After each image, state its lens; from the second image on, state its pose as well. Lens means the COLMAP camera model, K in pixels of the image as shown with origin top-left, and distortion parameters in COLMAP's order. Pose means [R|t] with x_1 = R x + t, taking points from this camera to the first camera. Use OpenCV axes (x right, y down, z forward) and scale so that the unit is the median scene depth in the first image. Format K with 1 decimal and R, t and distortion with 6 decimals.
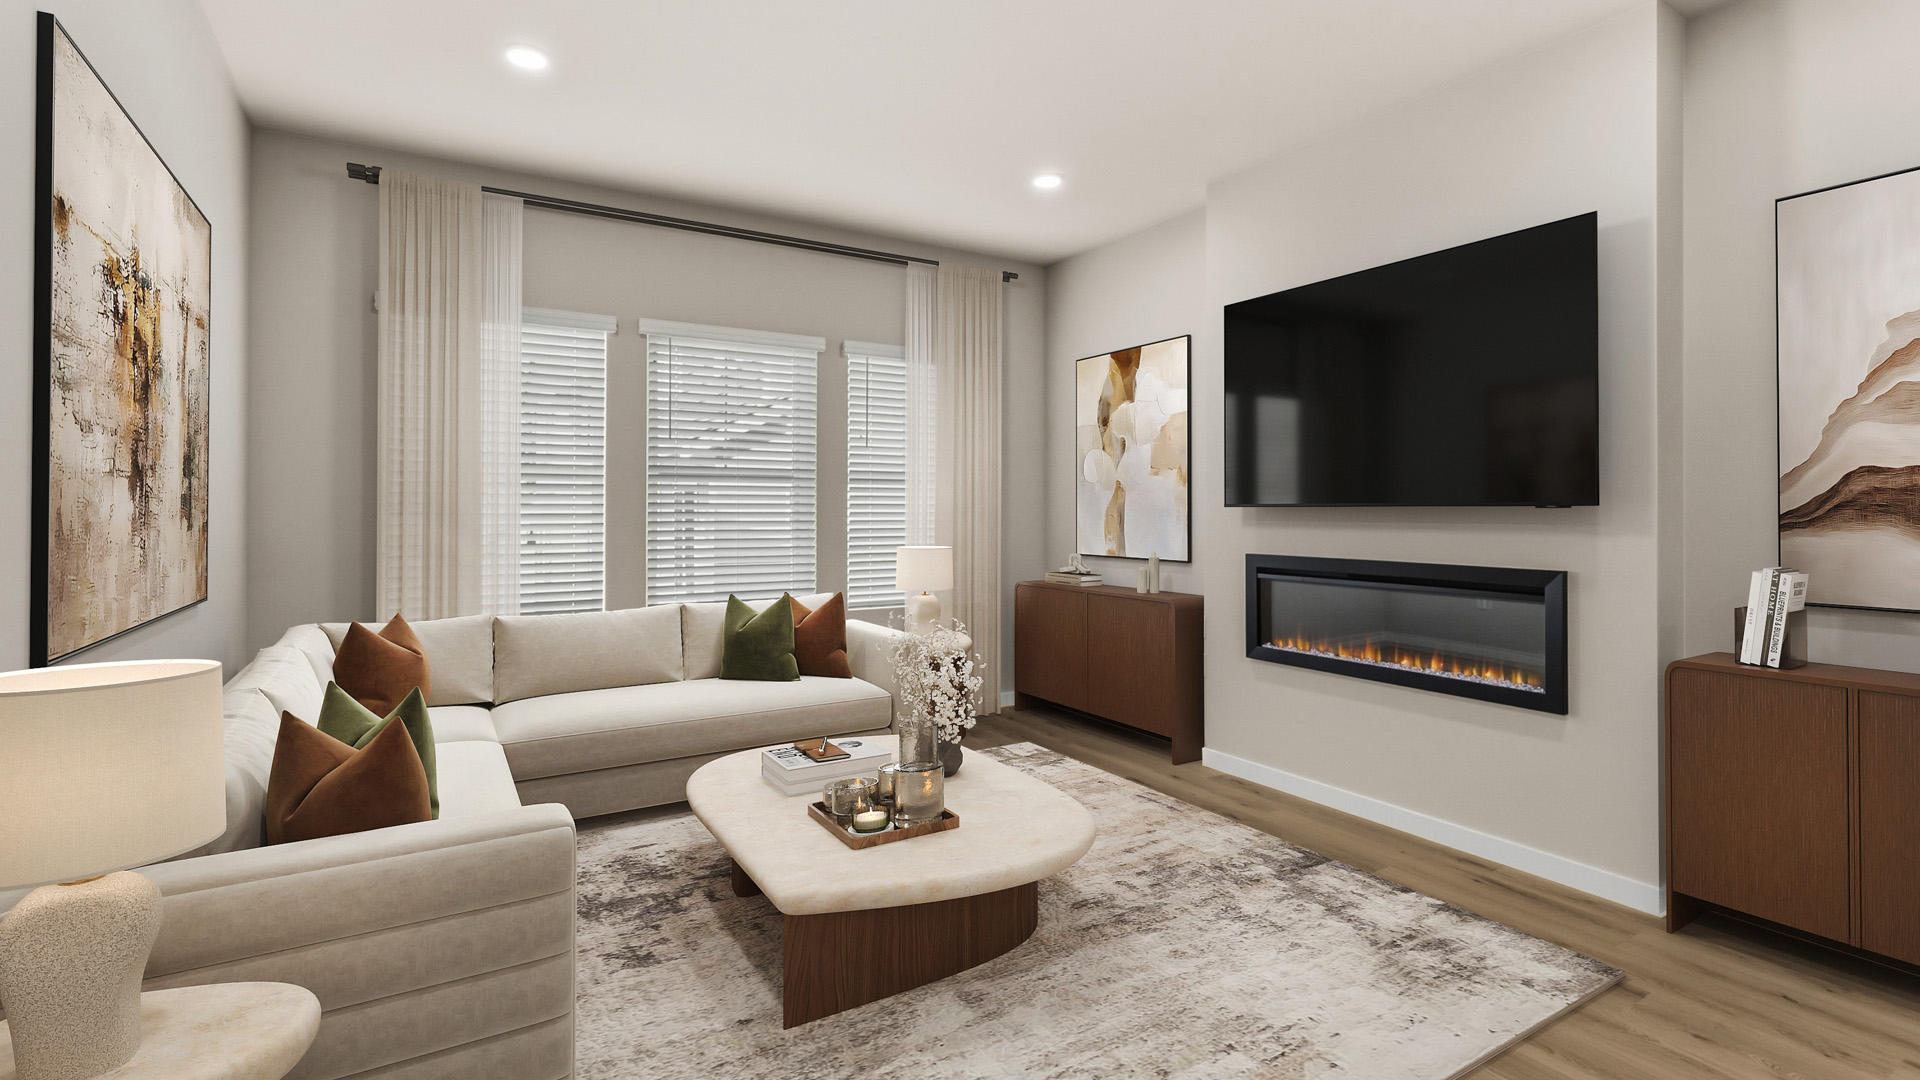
lens RADIAL K [[883.9, 0, 936.1], [0, 883.9, 509.3], [0, 0, 1]] dist [0.008455, -0.001350]
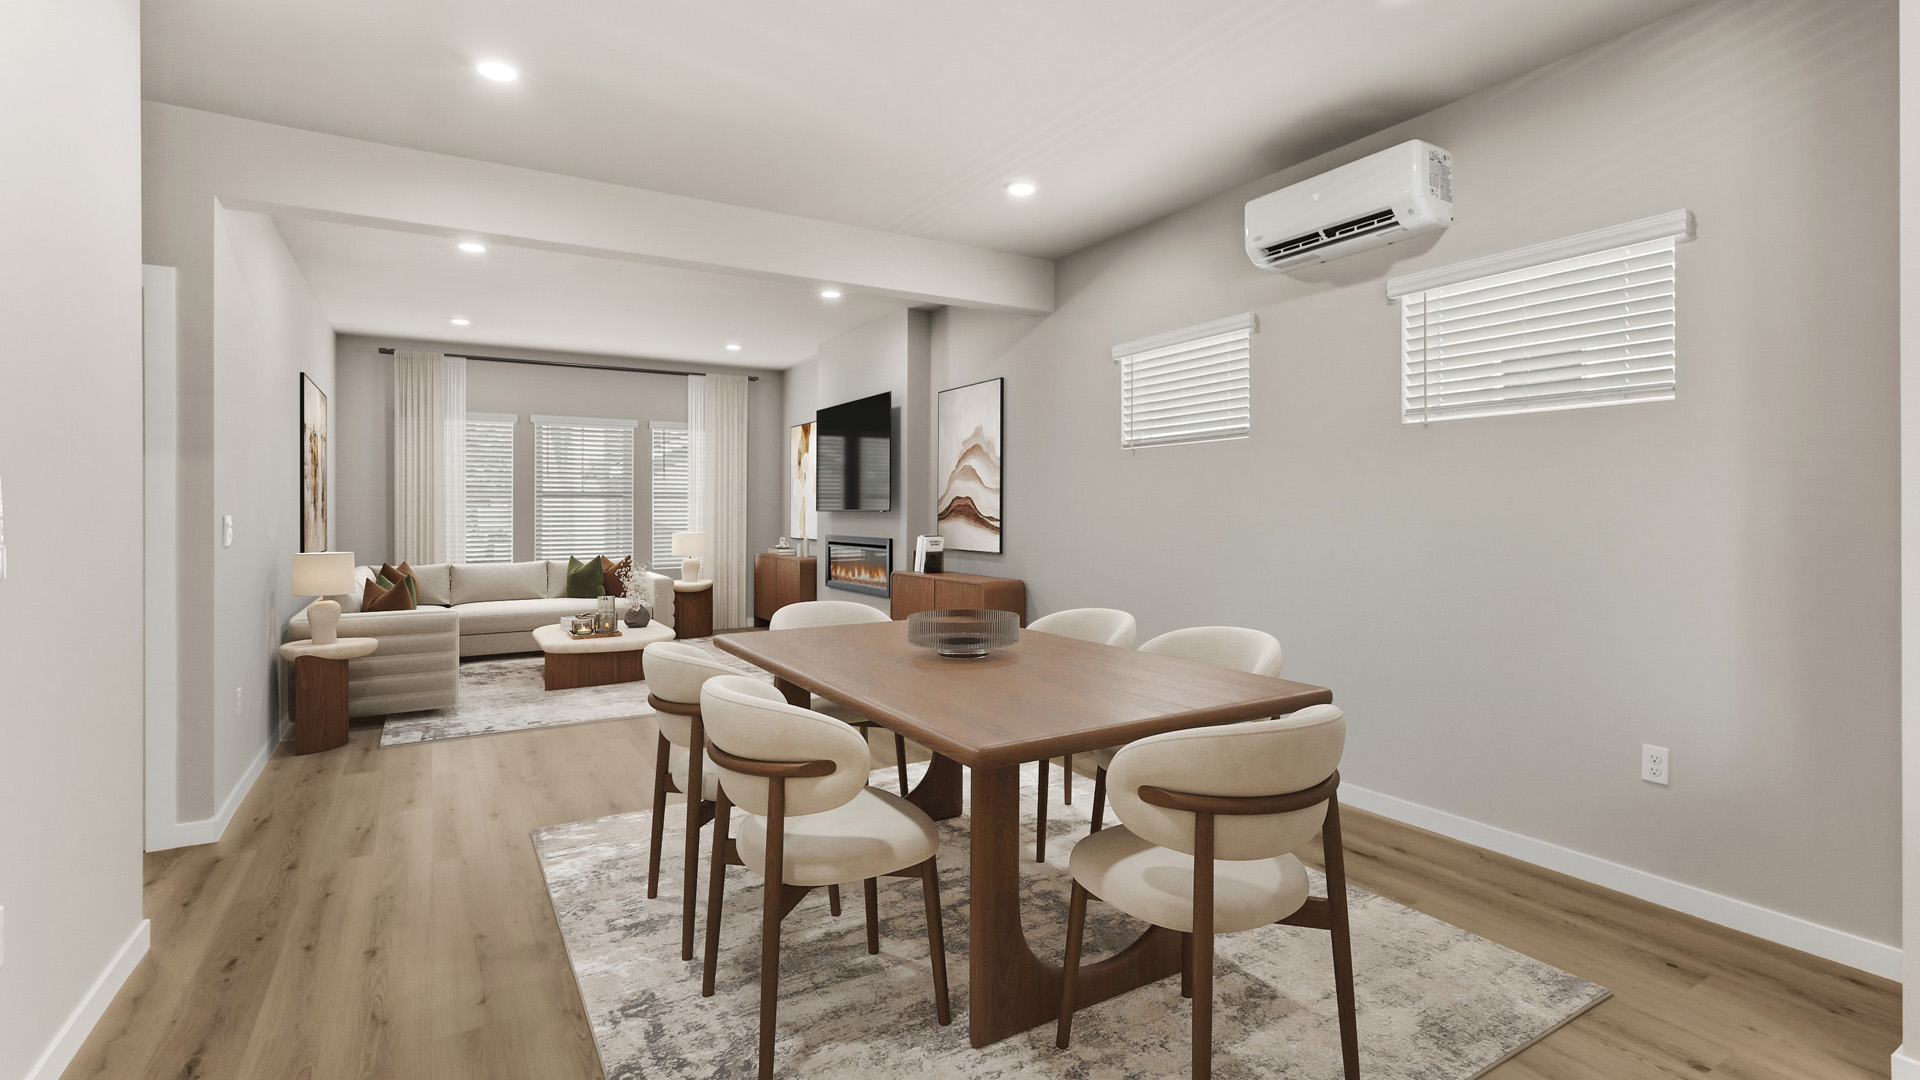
lens RADIAL K [[883.9, 0, 958.4], [0, 883.9, 508.9], [0, 0, 1]] dist [0.008455, -0.001350]
pose [[0.999913, -0.002889, 0.012871, 0.629852], [0.002868, 0.999995, 0.001657, -0.009374], [-0.012876, -0.001620, 0.999916, -1.035460]]
